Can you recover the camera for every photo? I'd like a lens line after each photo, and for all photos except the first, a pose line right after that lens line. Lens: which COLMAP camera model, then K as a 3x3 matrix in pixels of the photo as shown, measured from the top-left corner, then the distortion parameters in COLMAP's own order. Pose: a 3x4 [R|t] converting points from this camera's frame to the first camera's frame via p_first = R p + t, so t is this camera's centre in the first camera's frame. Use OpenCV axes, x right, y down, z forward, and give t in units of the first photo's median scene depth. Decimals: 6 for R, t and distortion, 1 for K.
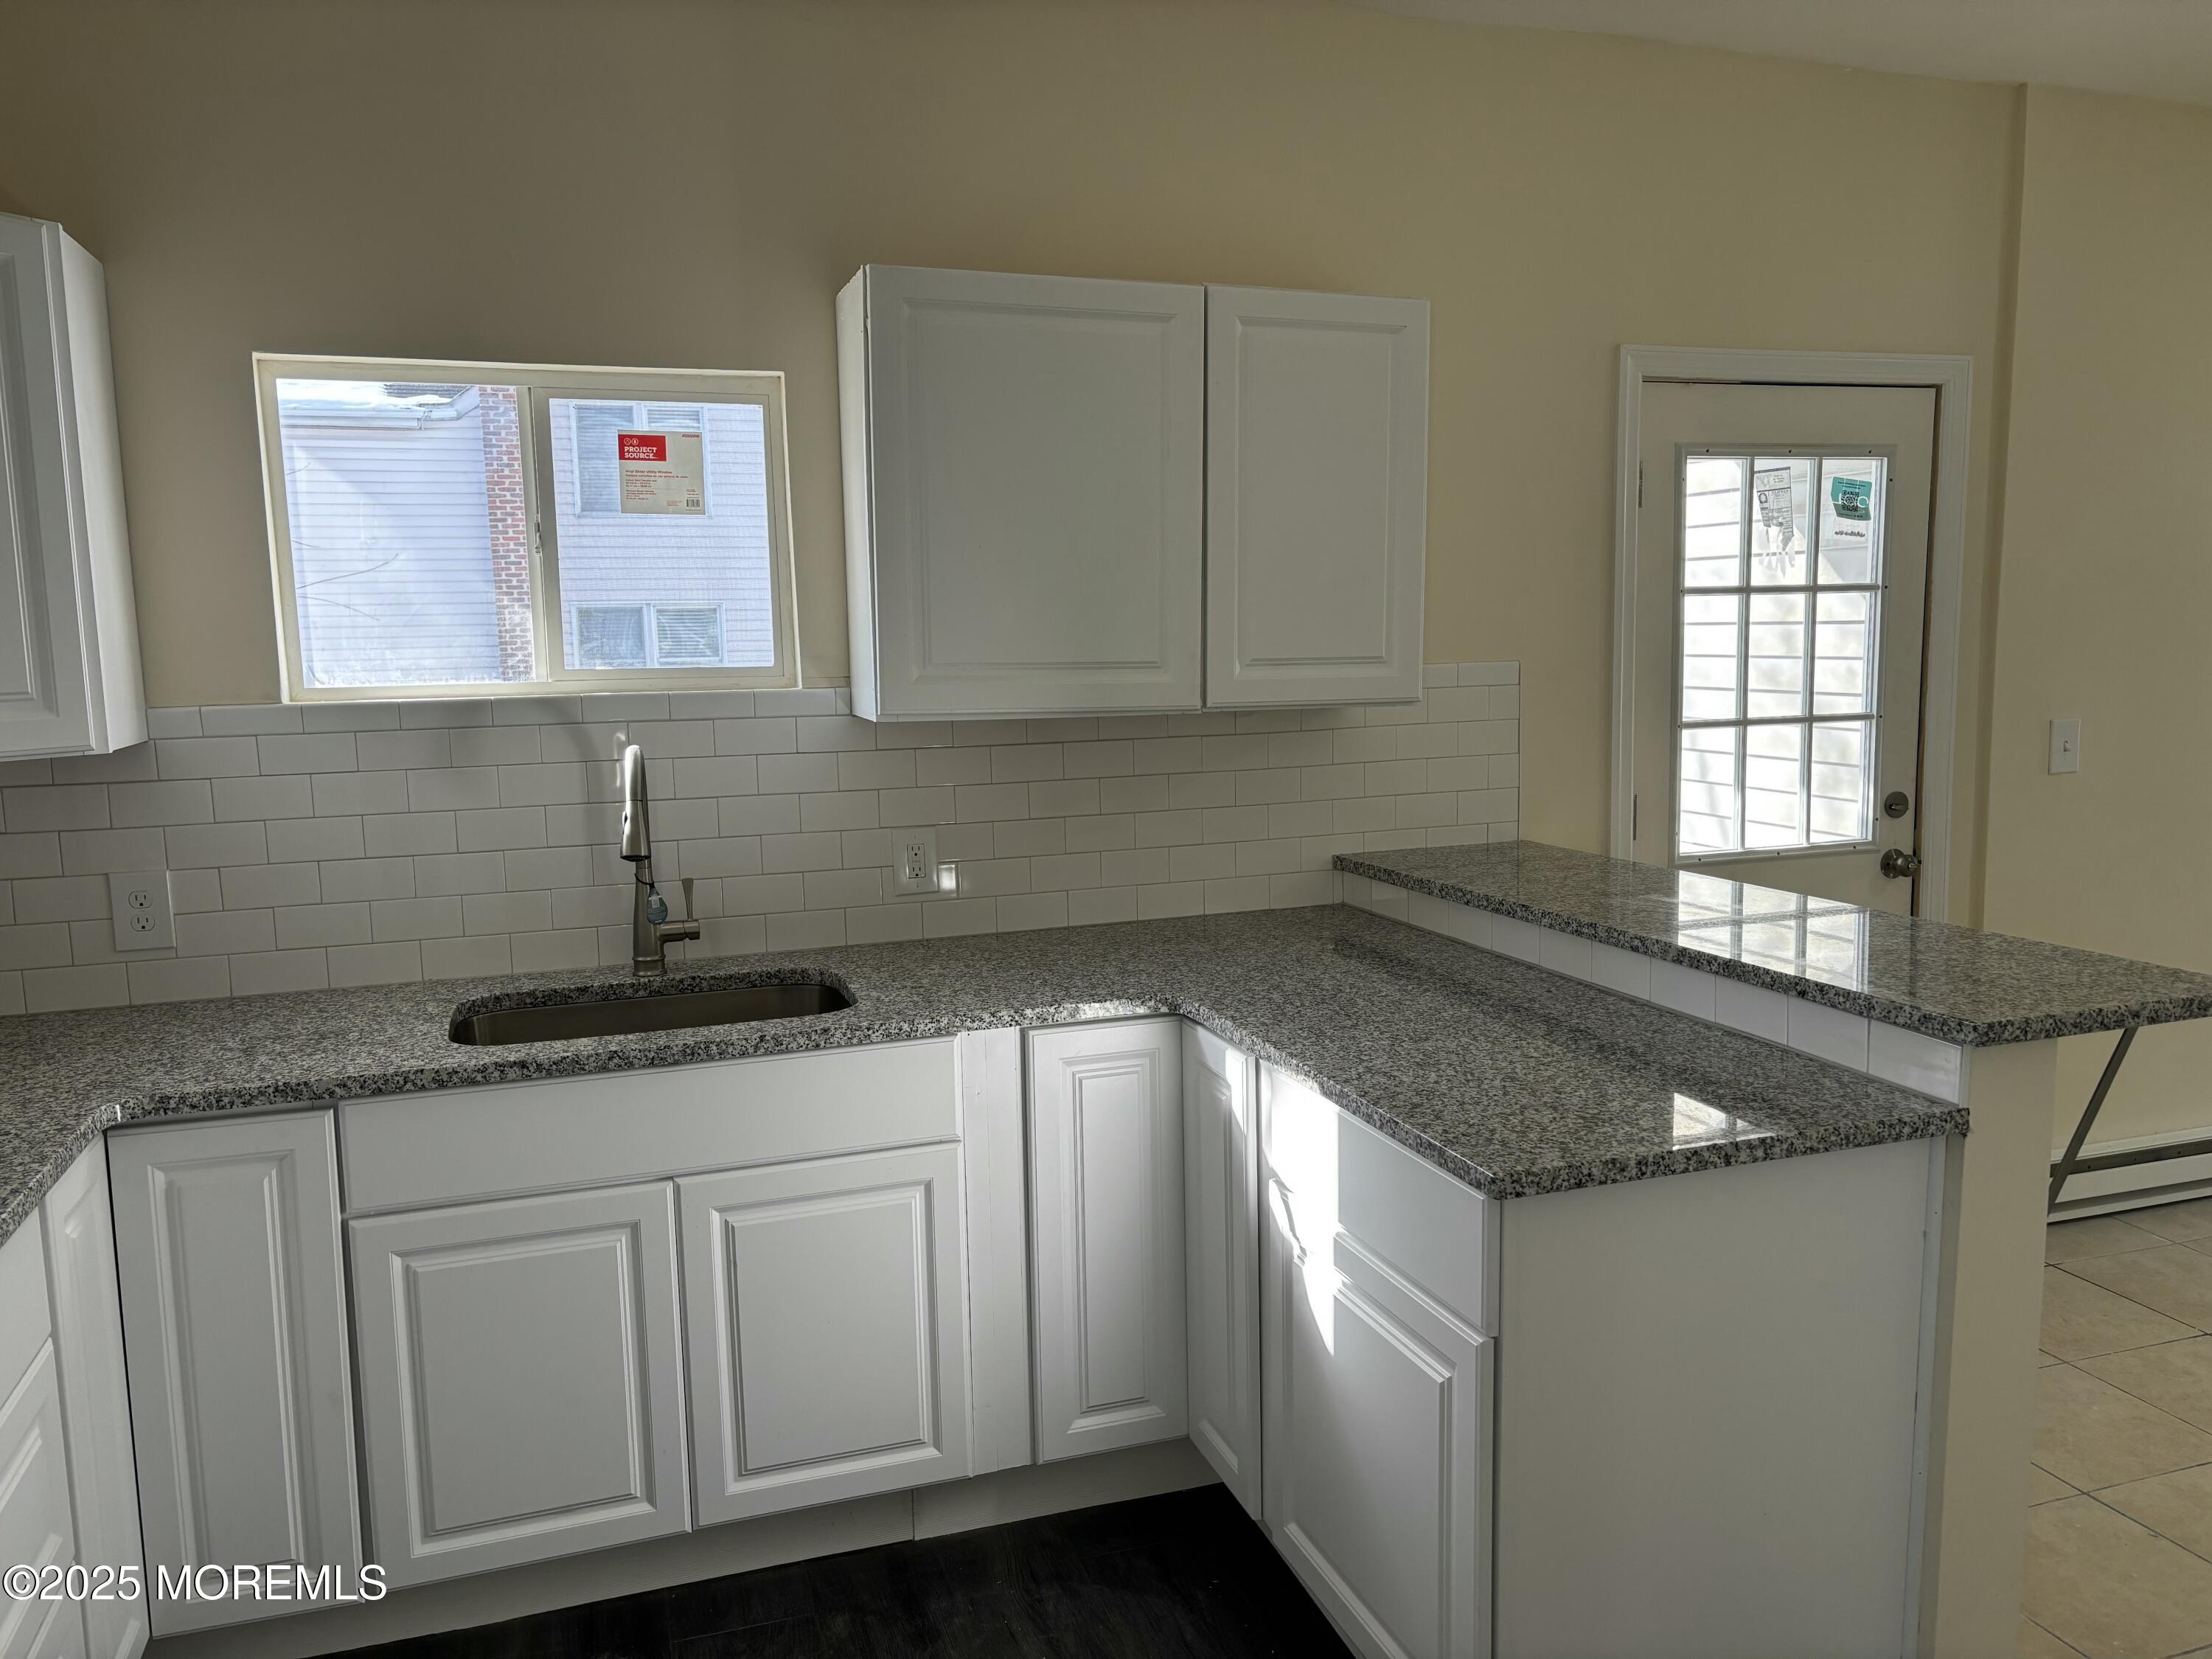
lens RADIAL K [[1660.2, 0, 1104.0], [0, 1660.2, 821.1], [0, 0, 1]] dist [-0.000428, -0.002714]
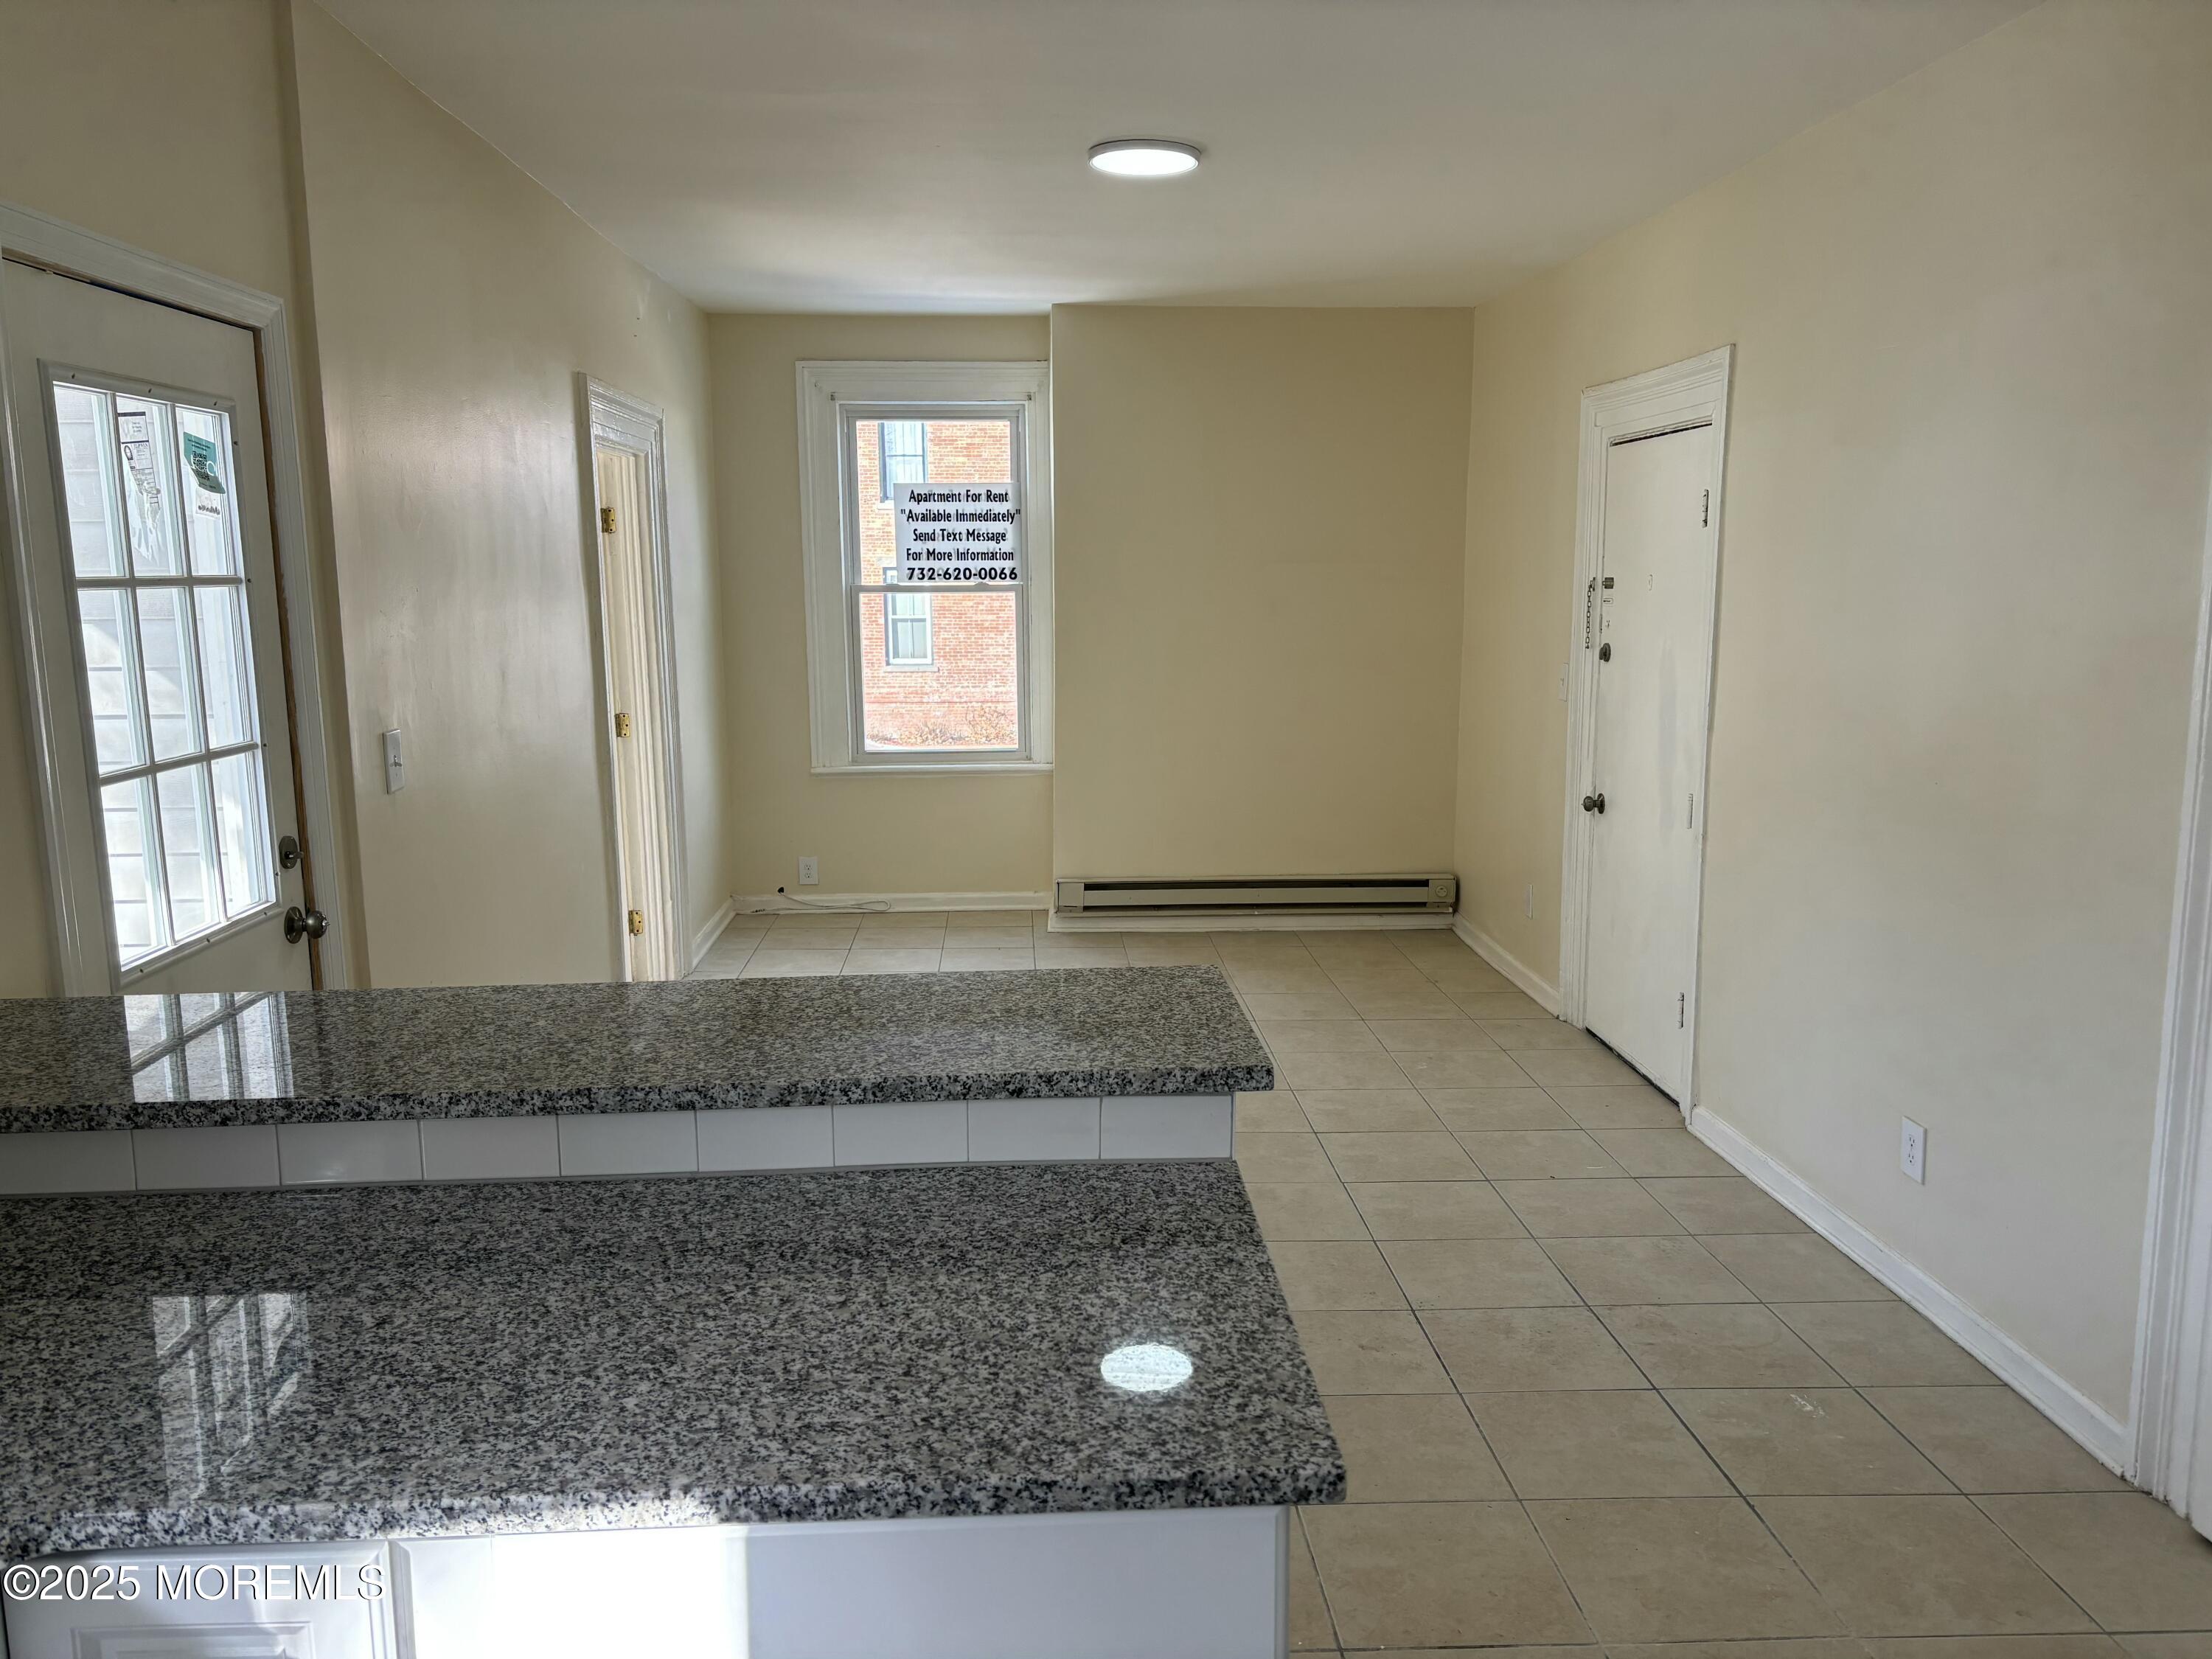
lens RADIAL K [[1660.2, 0, 1111.0], [0, 1660.2, 823.7], [0, 0, 1]] dist [-0.000428, -0.002714]
pose [[0.258147, -0.126279, 0.957817, -0.193256], [0.116047, 0.988296, 0.099021, -0.059493], [-0.959111, 0.085590, 0.269779, 0.420306]]
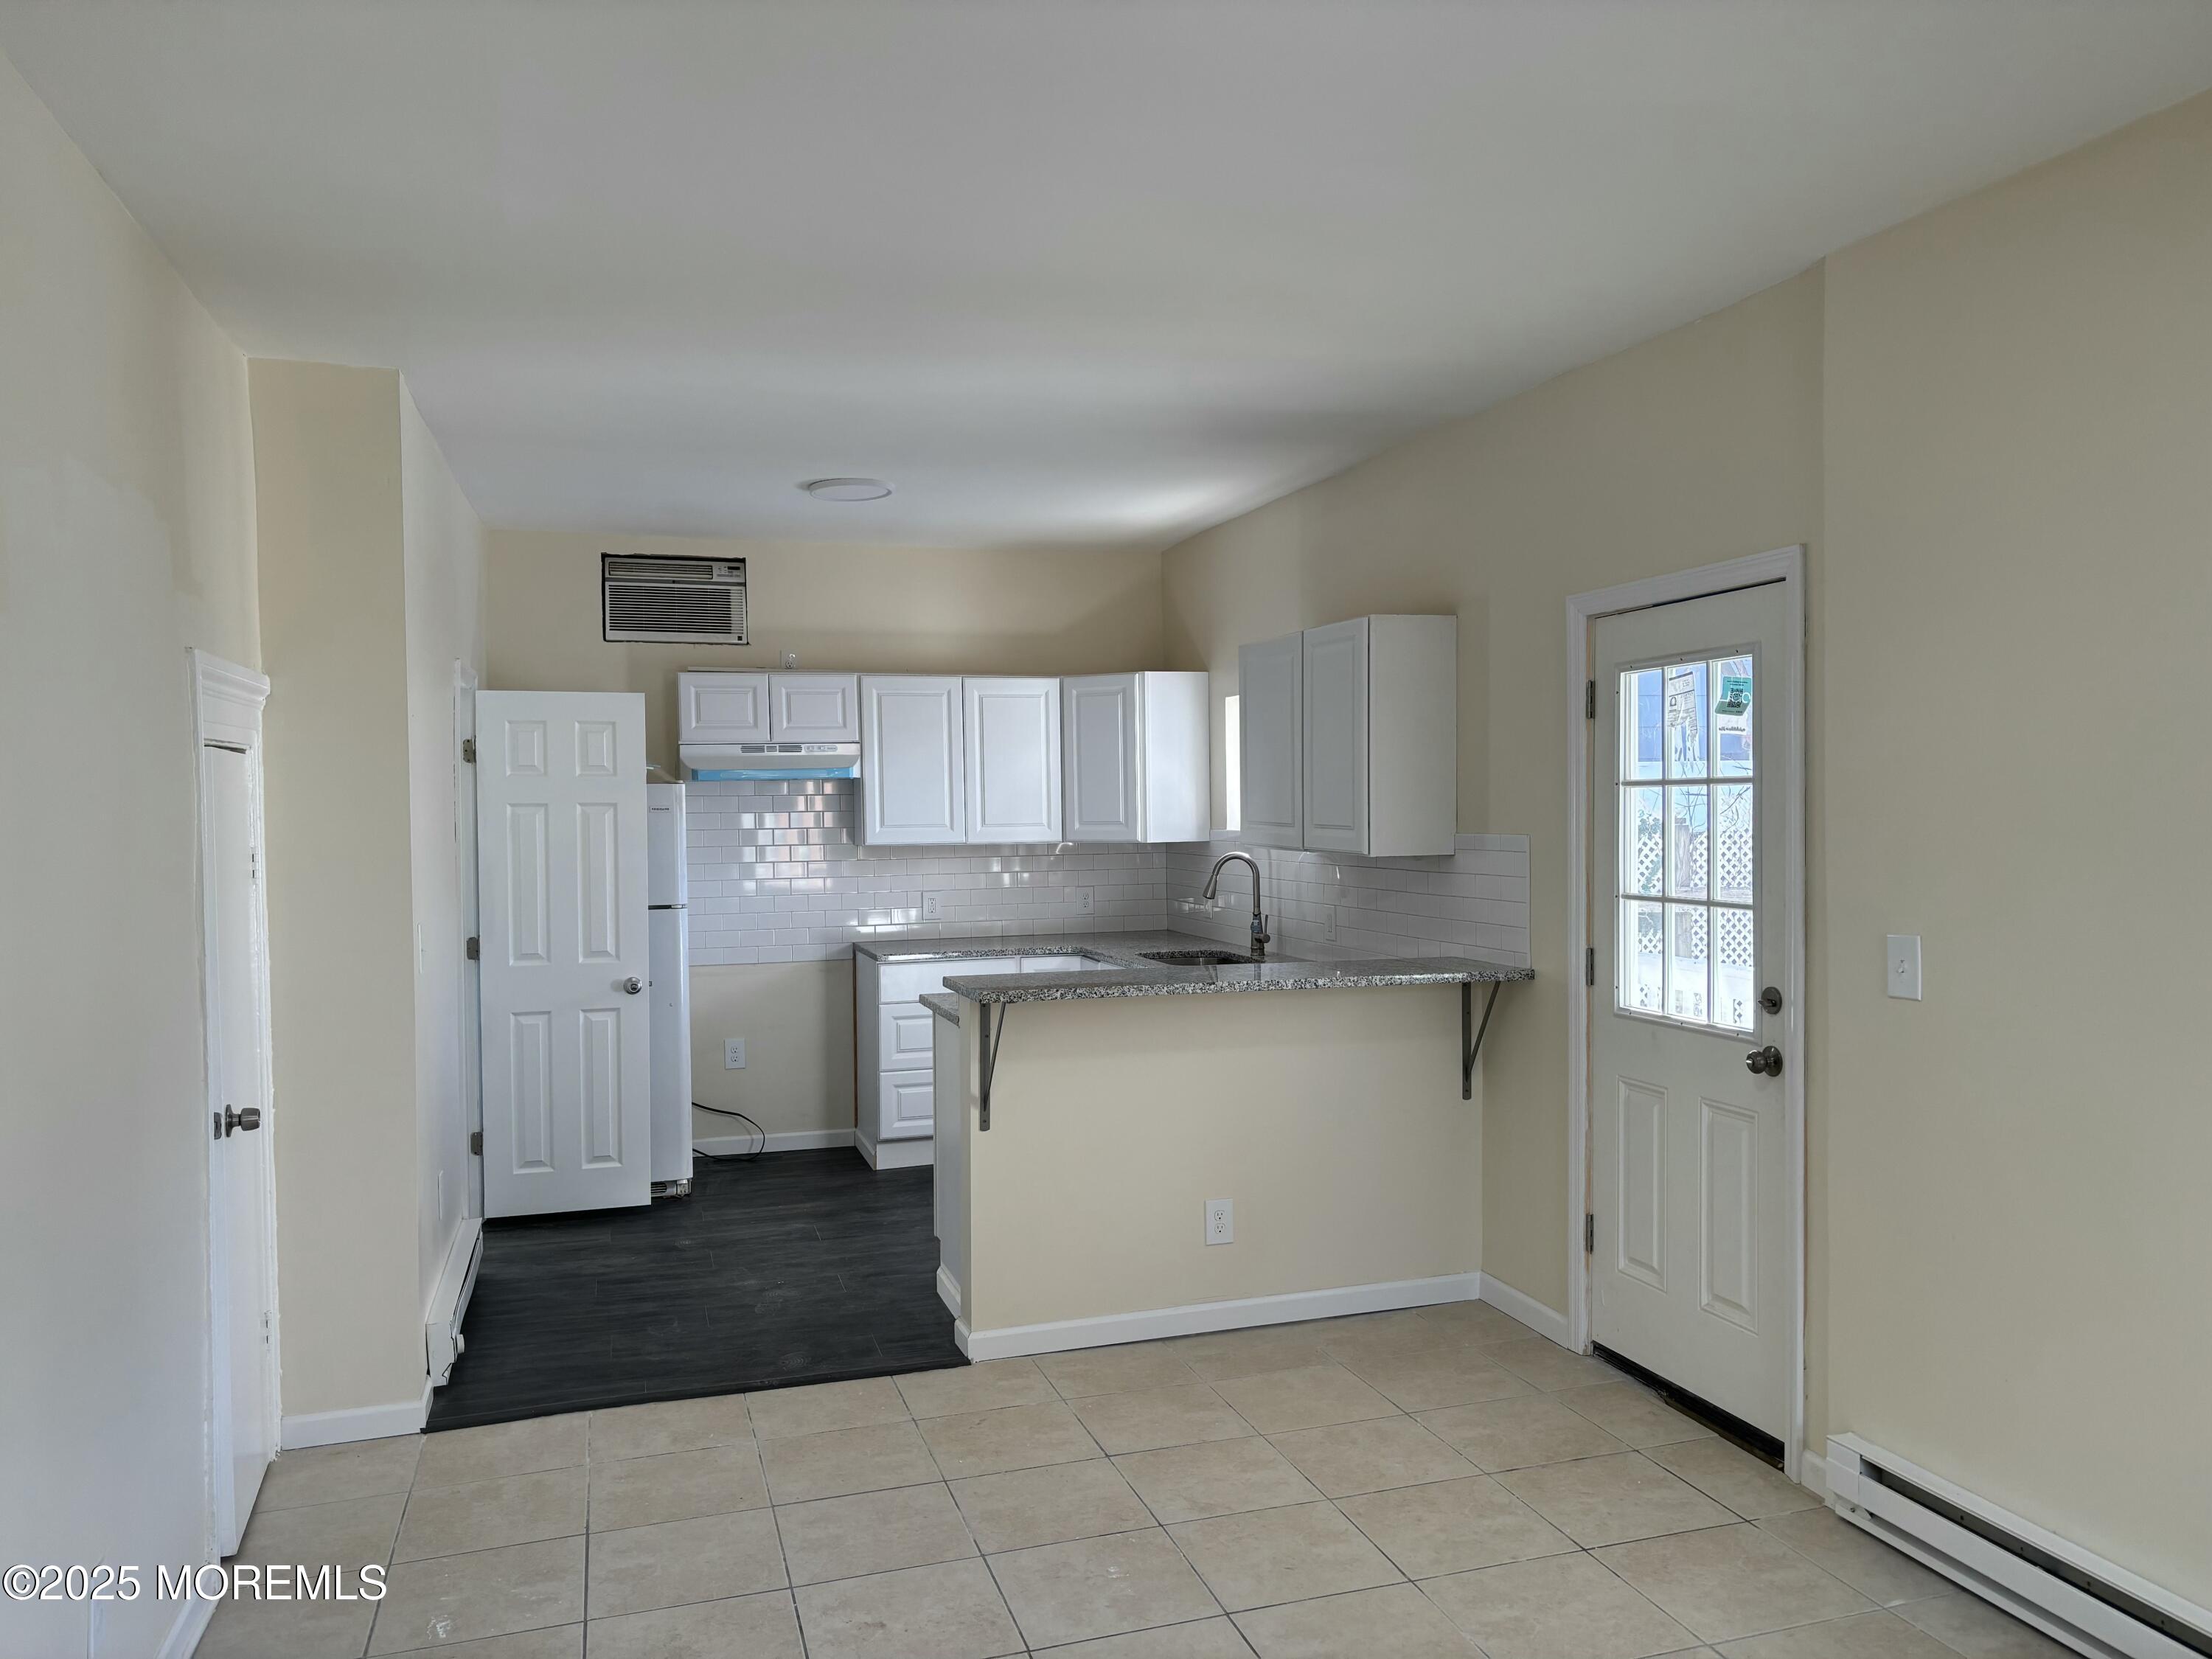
lens RADIAL K [[1660.2, 0, 1119.4], [0, 1660.2, 837.0], [0, 0, 1]] dist [-0.000428, -0.002714]
pose [[-0.012203, 0.035356, -0.999300, 1.524474], [-0.099611, 0.994361, 0.036398, -0.107673], [0.994952, 0.099986, -0.008613, 0.647997]]
